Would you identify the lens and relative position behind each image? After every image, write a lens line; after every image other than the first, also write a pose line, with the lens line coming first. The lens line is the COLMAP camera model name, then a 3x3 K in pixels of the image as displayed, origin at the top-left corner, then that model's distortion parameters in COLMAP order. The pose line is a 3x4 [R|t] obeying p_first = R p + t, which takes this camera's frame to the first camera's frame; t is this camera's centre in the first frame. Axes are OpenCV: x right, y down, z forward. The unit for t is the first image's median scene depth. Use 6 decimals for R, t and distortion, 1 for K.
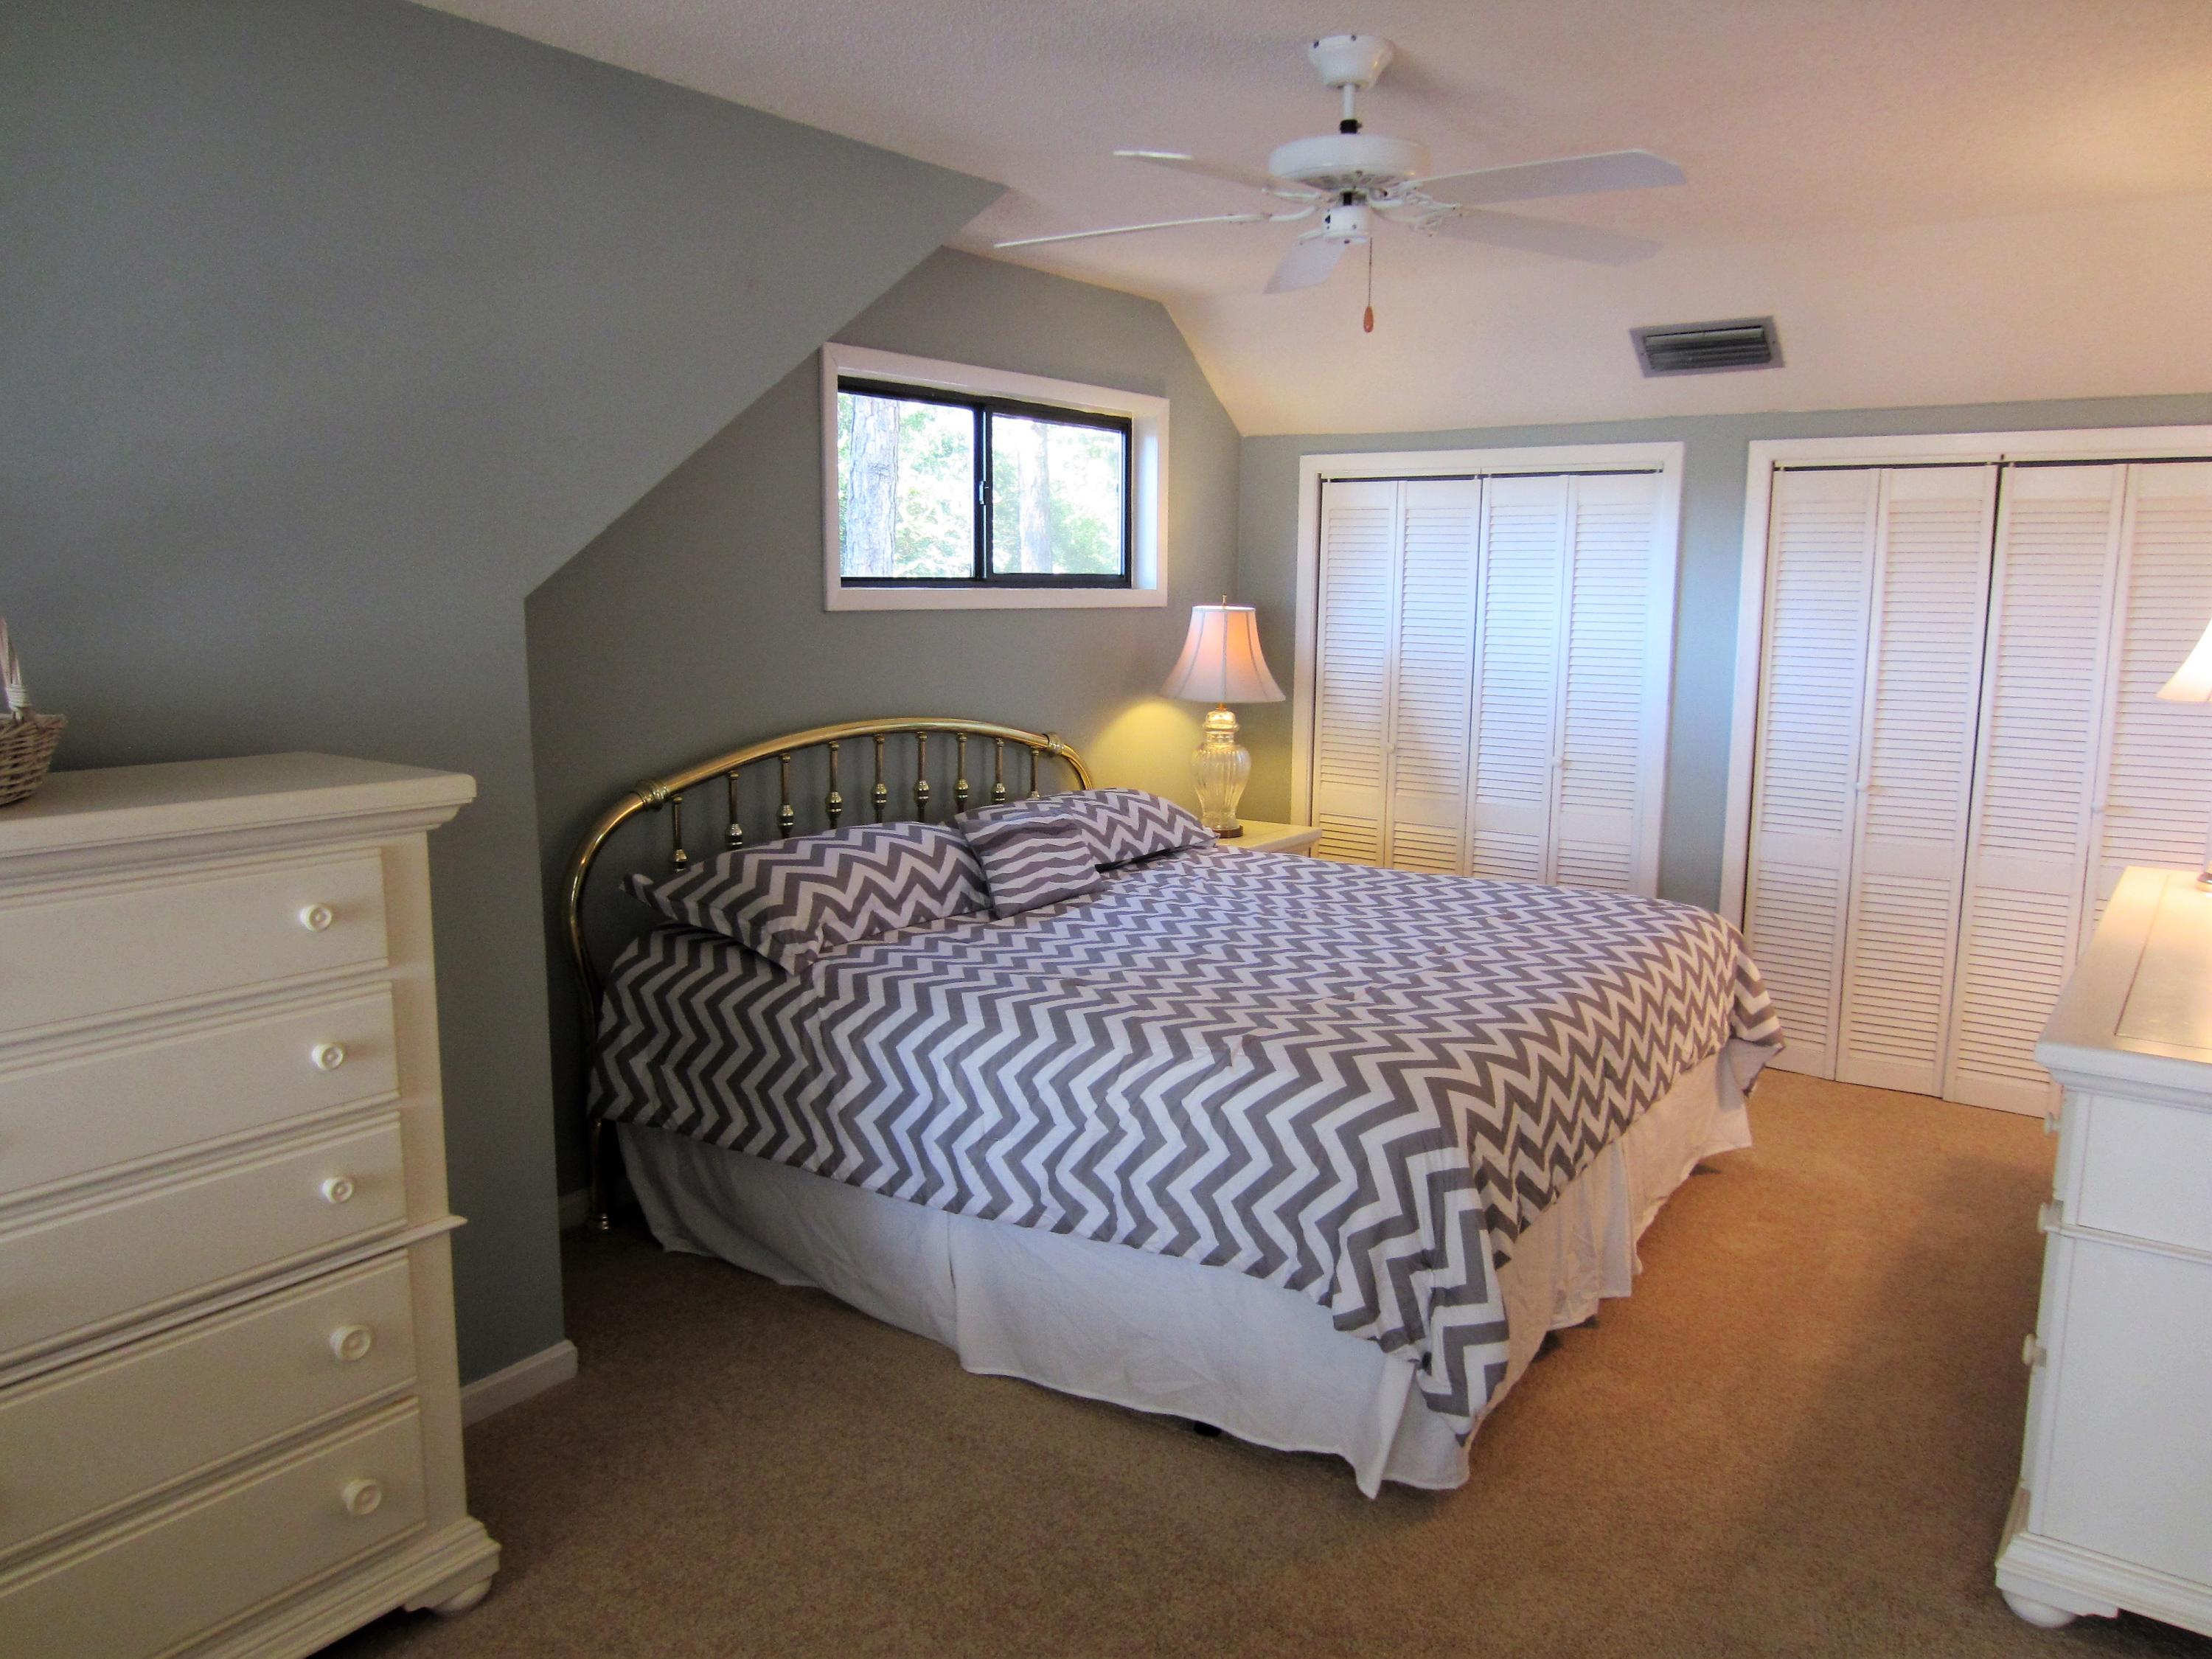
lens RADIAL K [[1604.9, 0, 1106.0], [0, 1604.9, 829.5], [0, 0, 1]] dist [-0.019564, 0.009426]
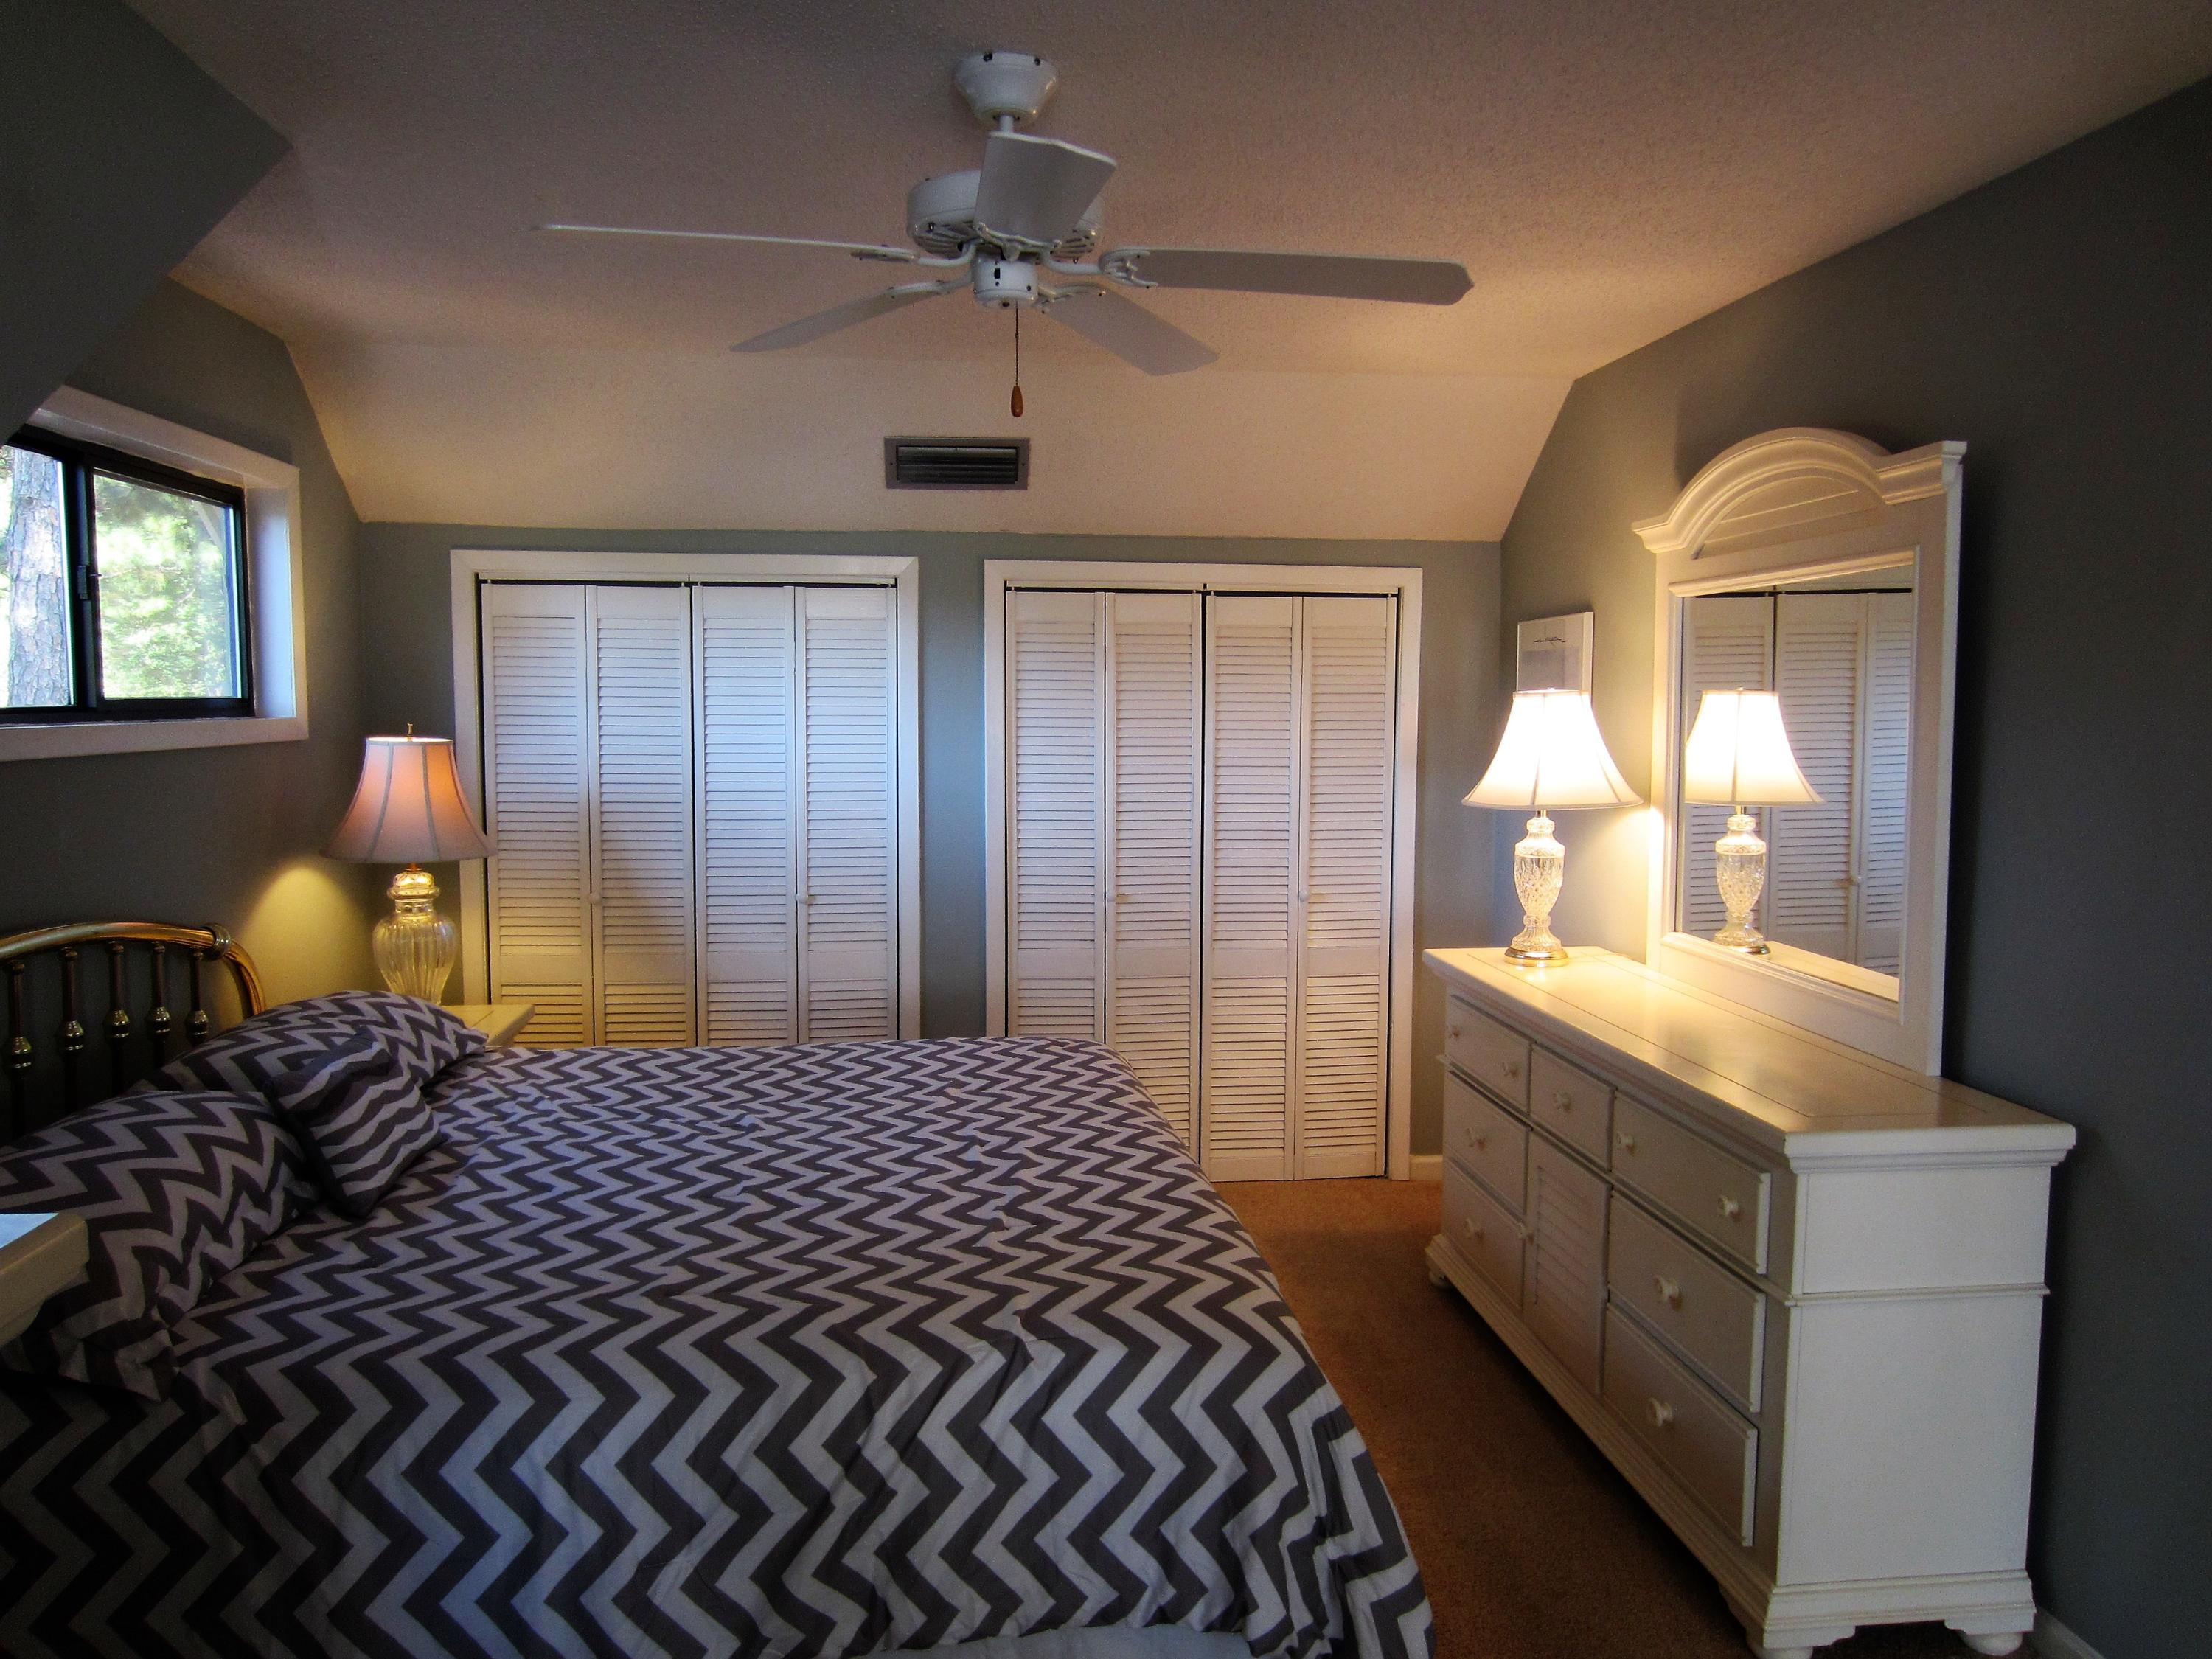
lens RADIAL K [[1604.9, 0, 1106.0], [0, 1604.9, 829.5], [0, 0, 1]] dist [-0.019564, 0.009426]
pose [[0.736865, -0.063875, 0.673016, -0.231999], [0.107070, 0.993988, -0.022890, -0.047567], [-0.667507, 0.088927, 0.739274, 0.237442]]
